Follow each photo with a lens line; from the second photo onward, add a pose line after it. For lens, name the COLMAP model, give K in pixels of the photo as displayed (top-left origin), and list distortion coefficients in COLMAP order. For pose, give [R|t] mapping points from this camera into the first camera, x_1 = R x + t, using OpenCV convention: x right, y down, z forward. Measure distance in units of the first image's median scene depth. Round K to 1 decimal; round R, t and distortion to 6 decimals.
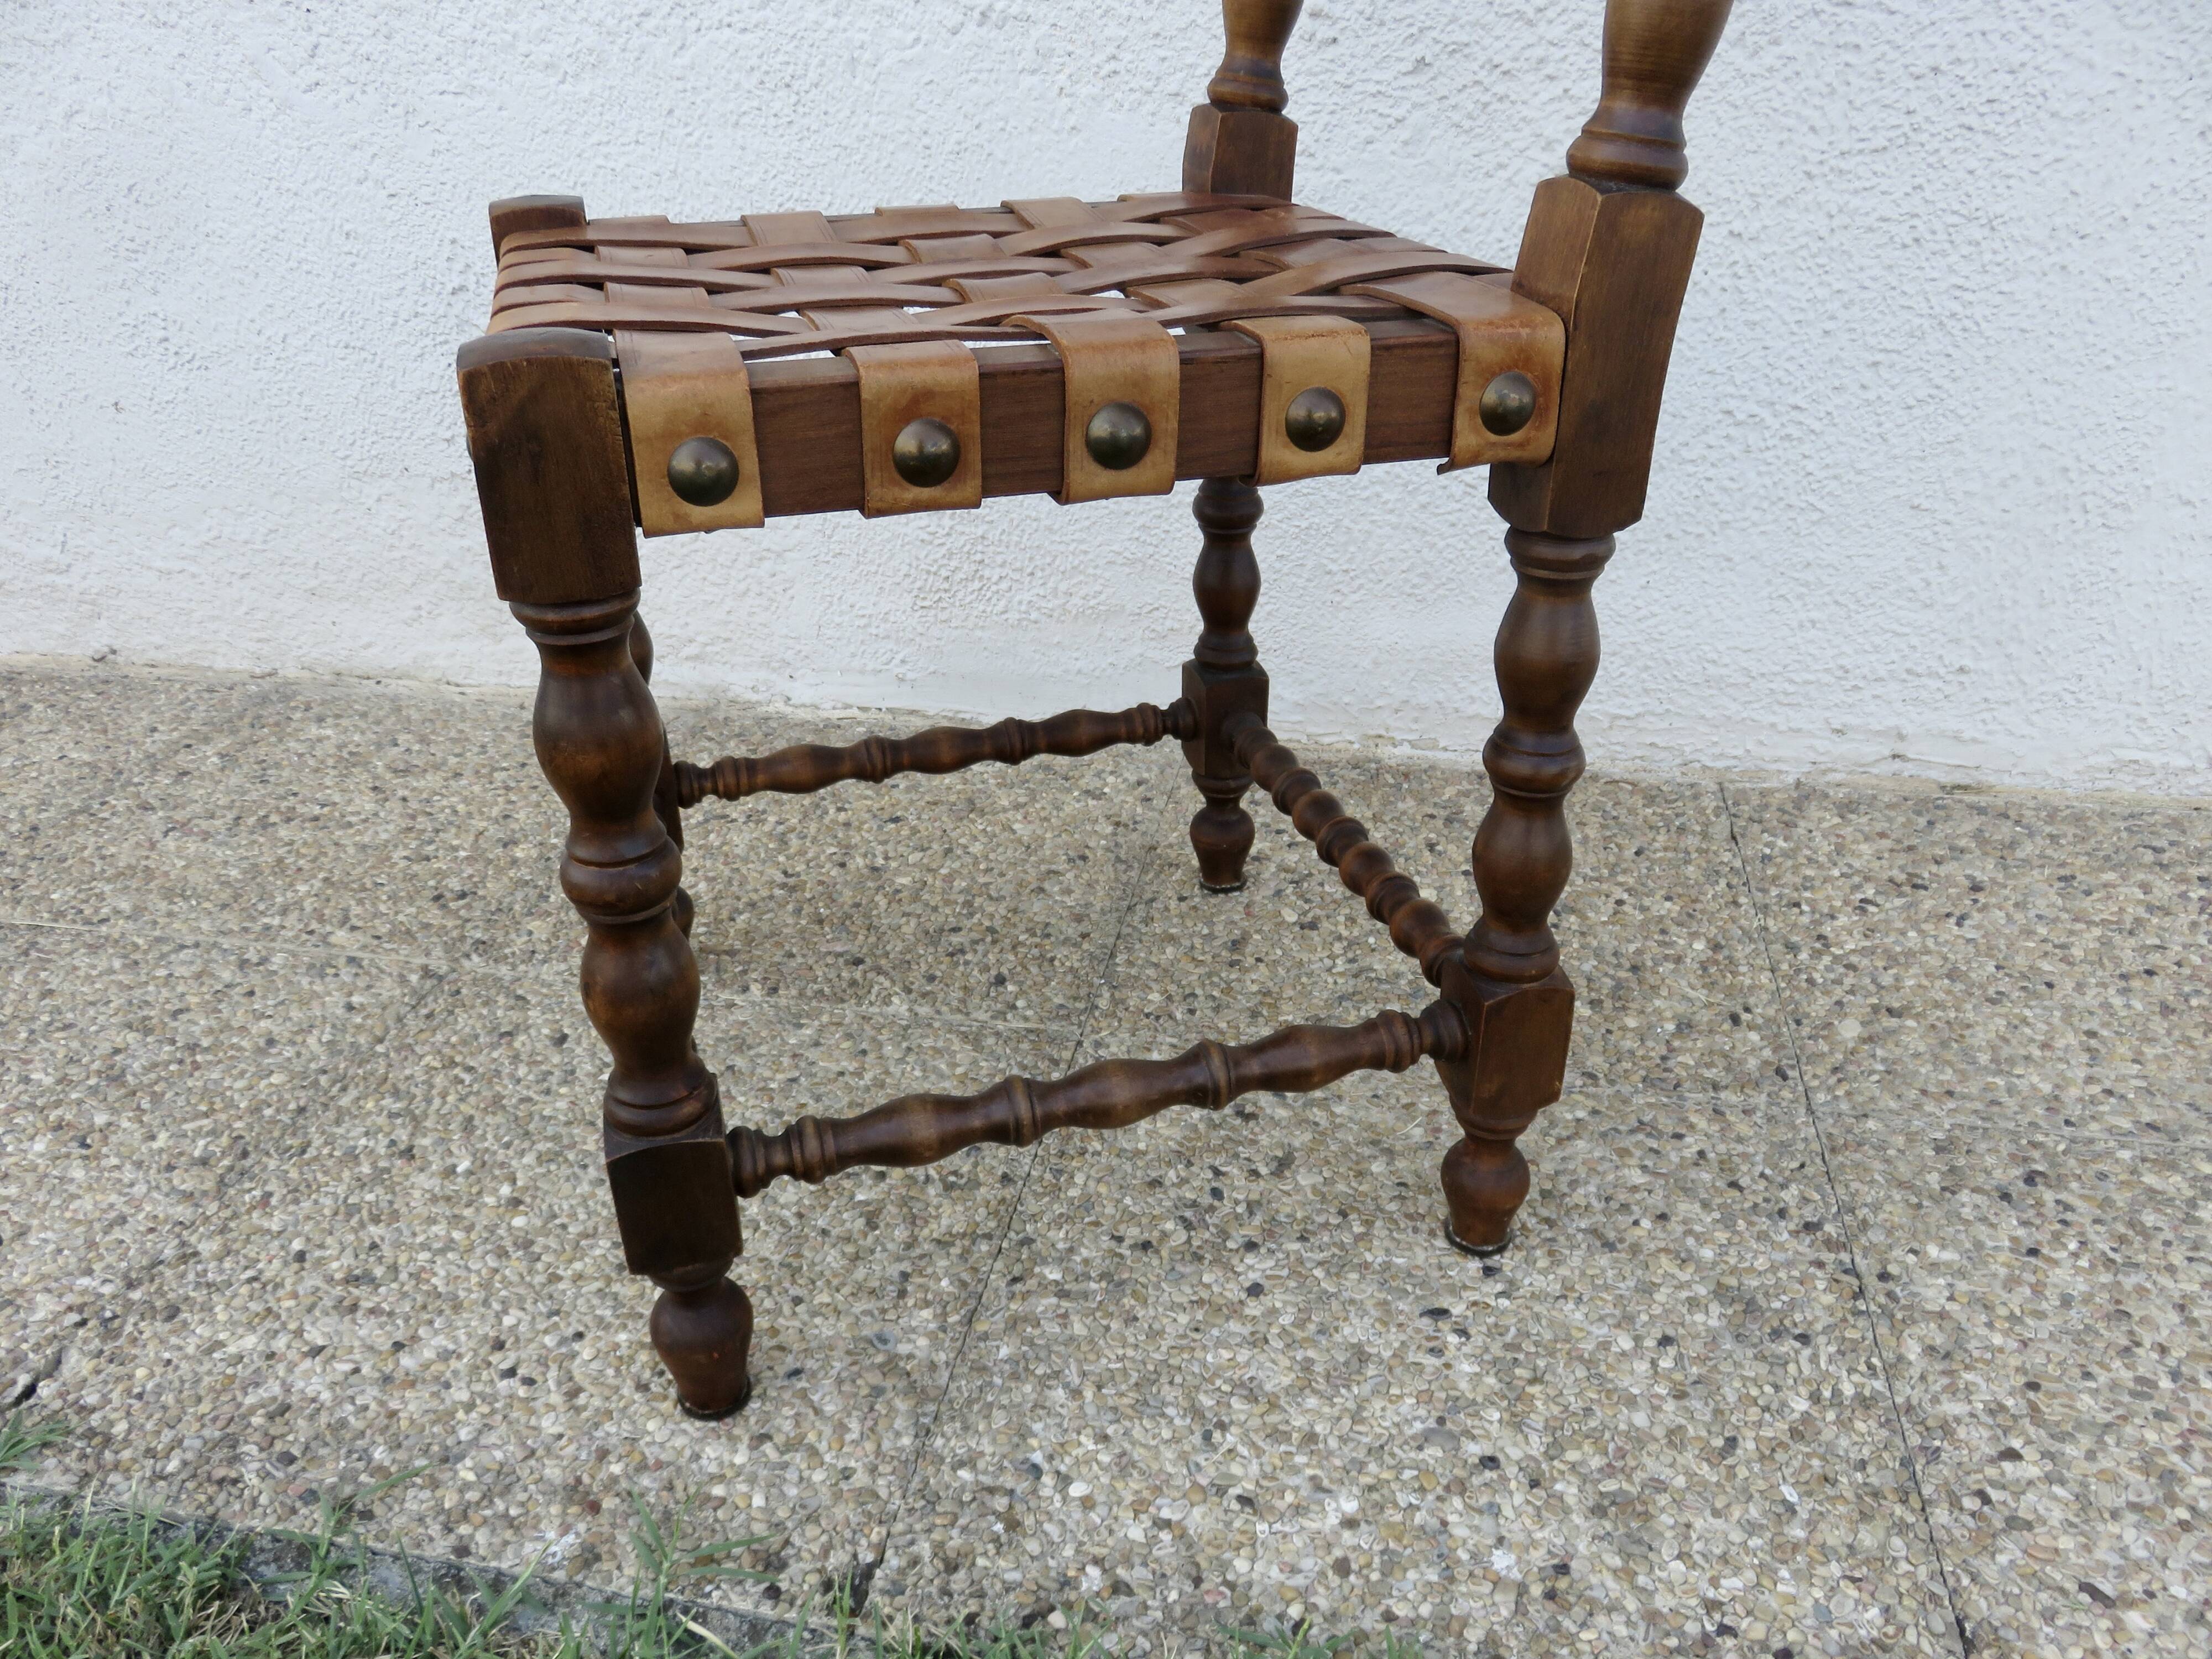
lens RADIAL K [[1663.2, 0, 1118.8], [0, 1663.2, 828.5], [0, 0, 1]] dist [-0.011728, 0.002660]
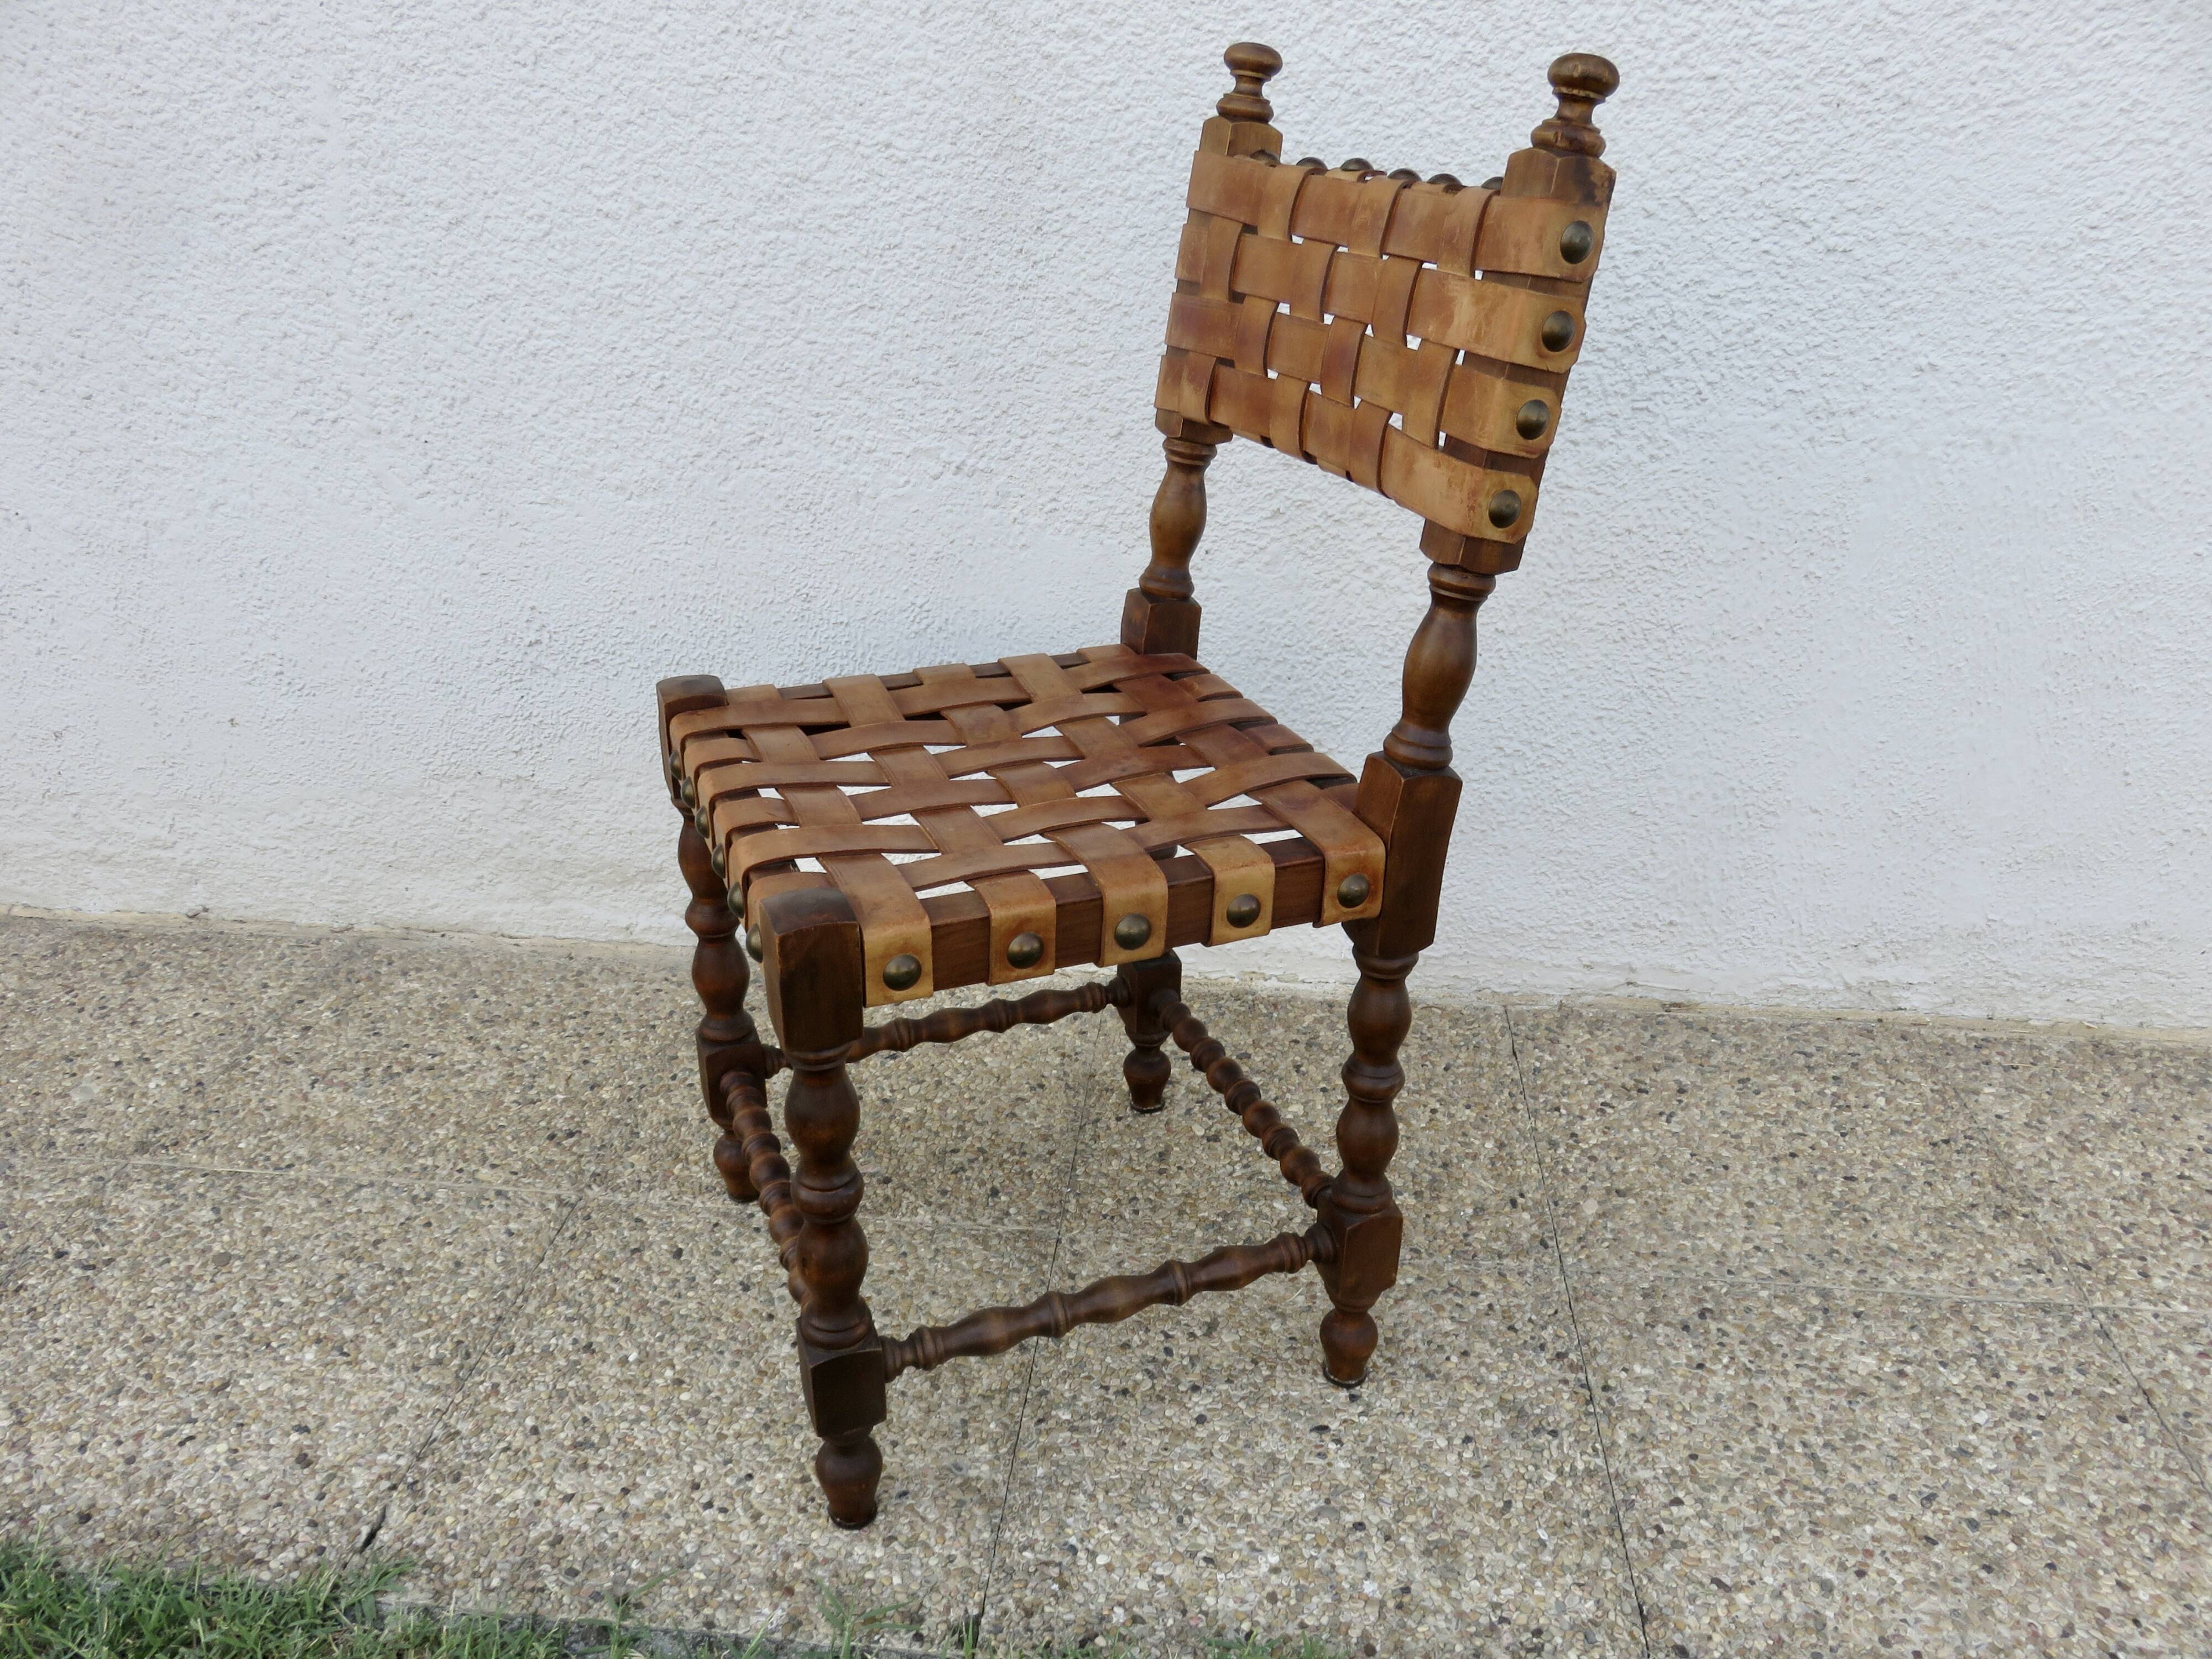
lens RADIAL K [[1663.2, 0, 1122.1], [0, 1663.2, 823.2], [0, 0, 1]] dist [-0.011728, 0.002660]
pose [[0.994656, -0.017747, 0.101709, -0.102083], [0.022561, 0.998669, -0.046375, -0.148492], [-0.100750, 0.048422, 0.993733, -0.394321]]
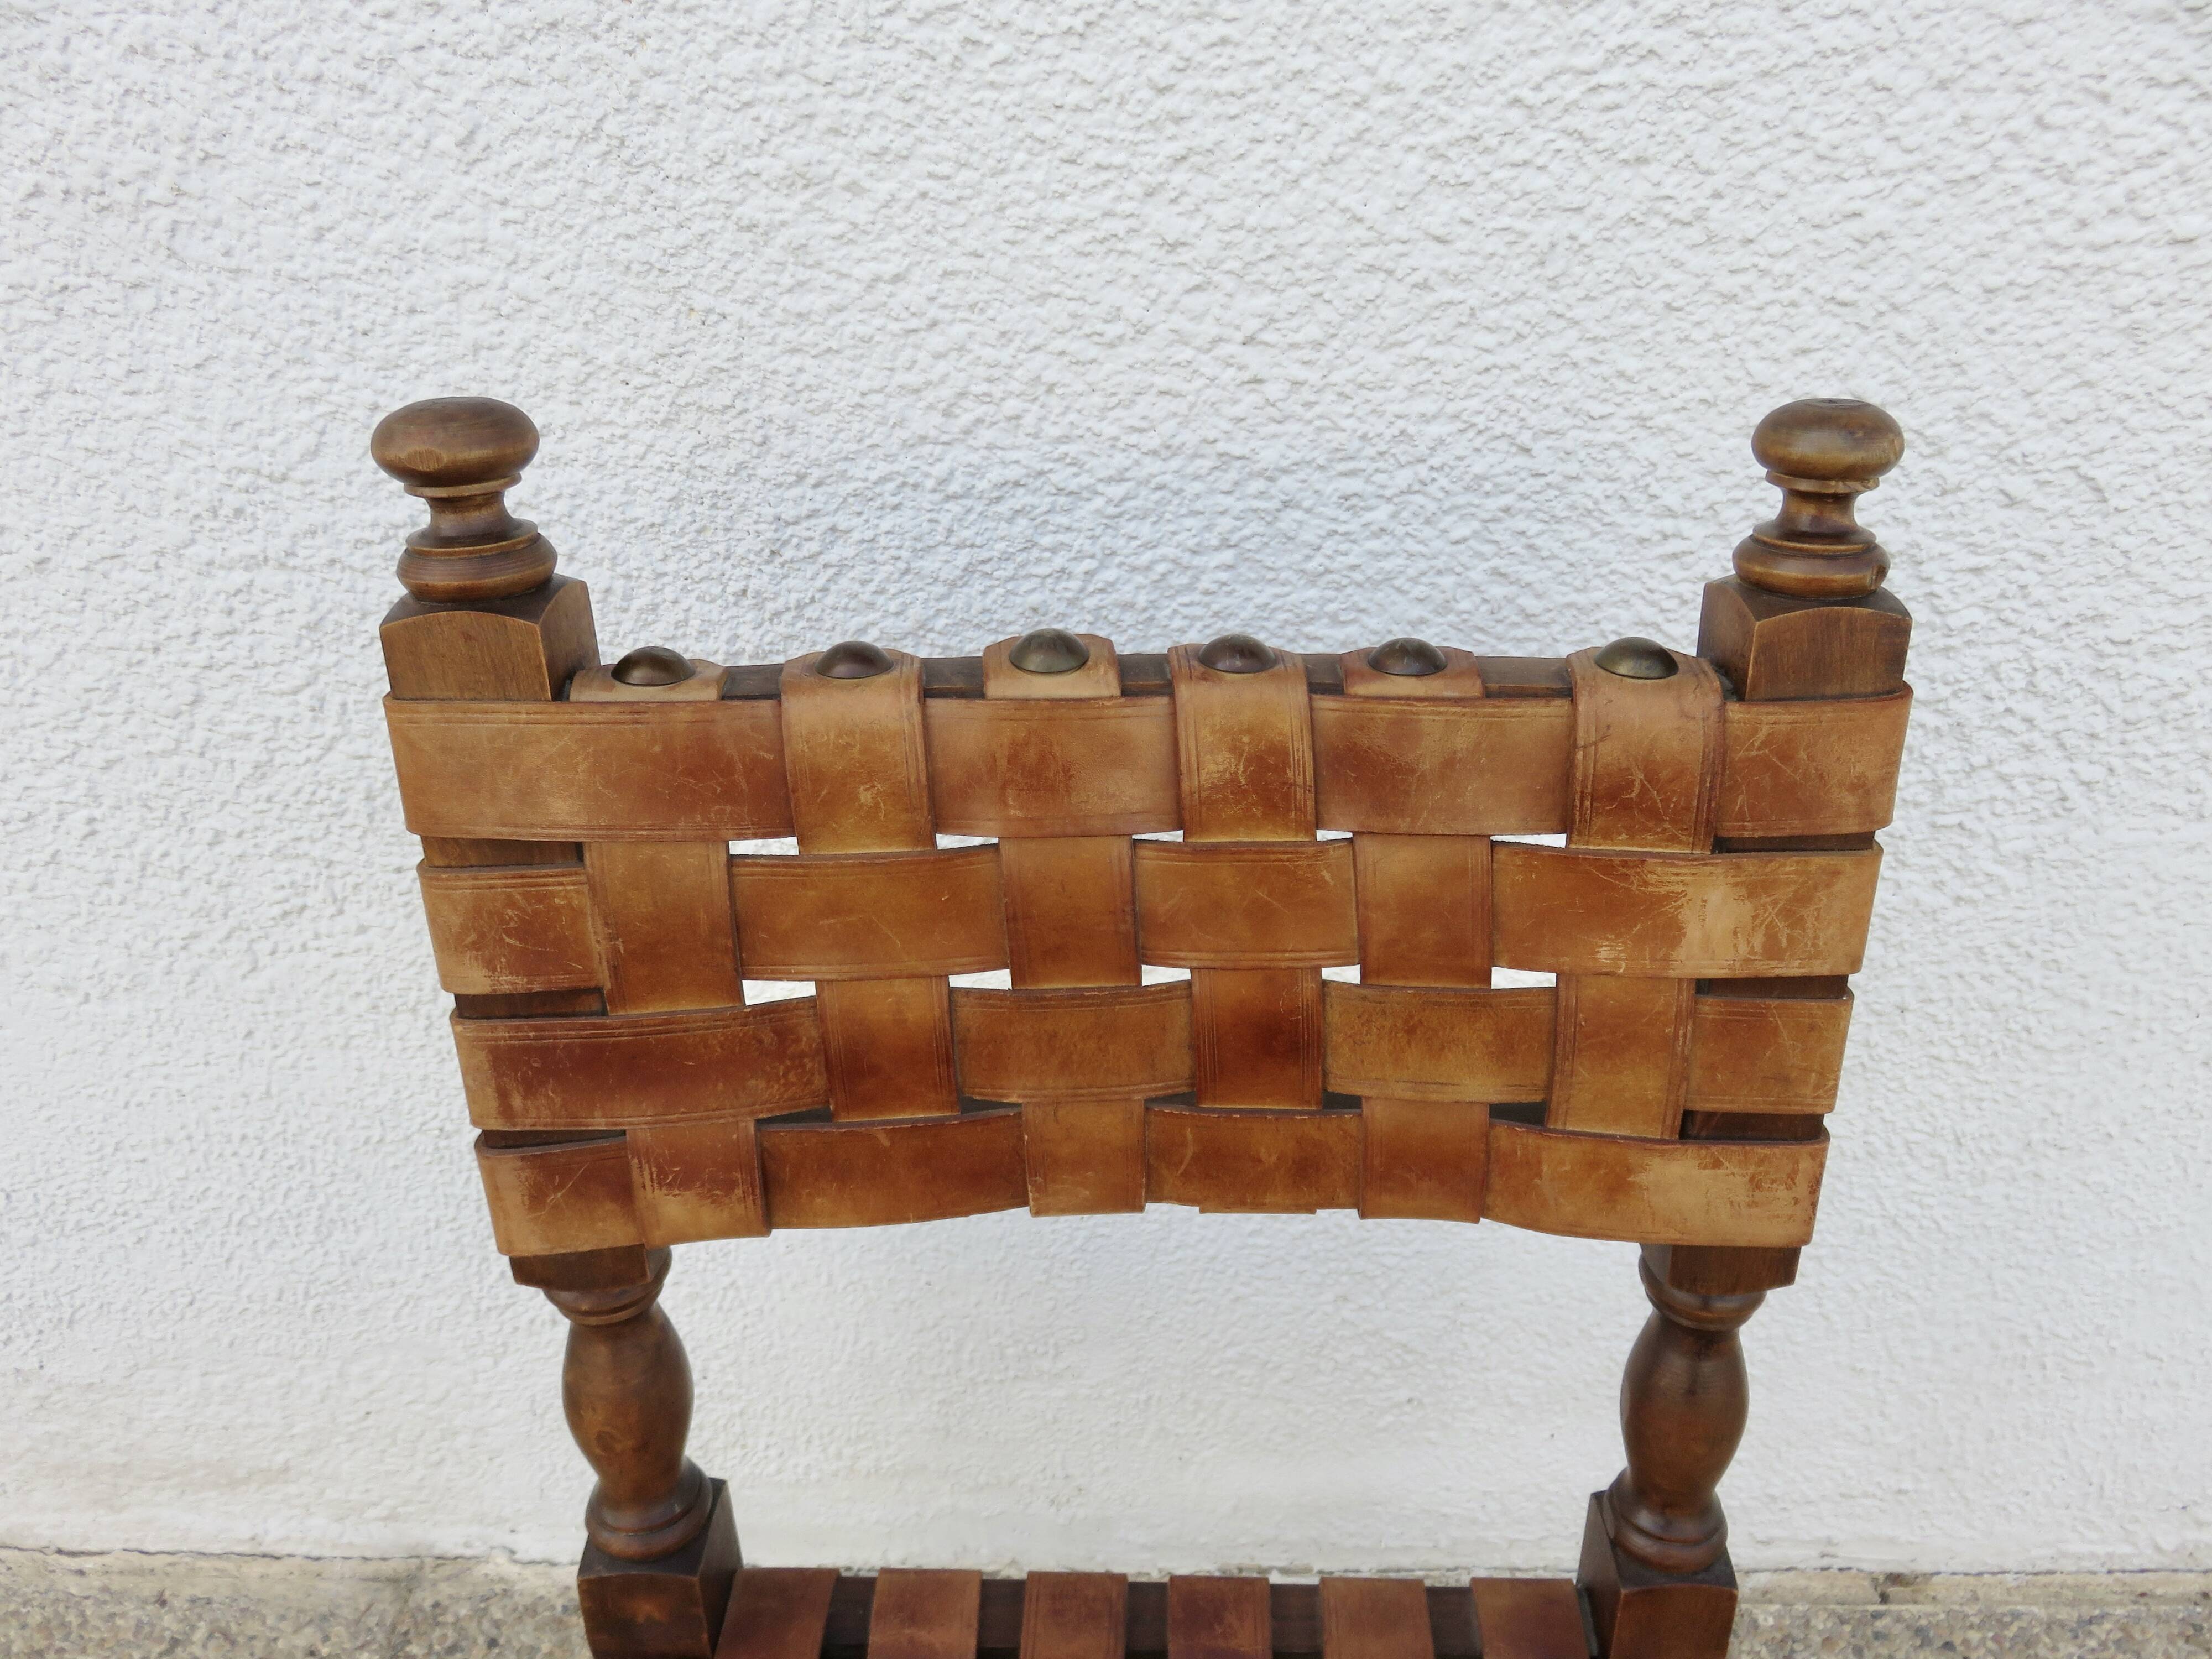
lens RADIAL K [[1663.2, 0, 1117.7], [0, 1663.2, 826.1], [0, 0, 1]] dist [-0.011728, 0.002660]
pose [[0.986009, -0.093173, 0.138224, 0.016169], [0.078560, 0.991079, 0.107658, -0.675479], [-0.147022, -0.095292, 0.984532, 0.278510]]
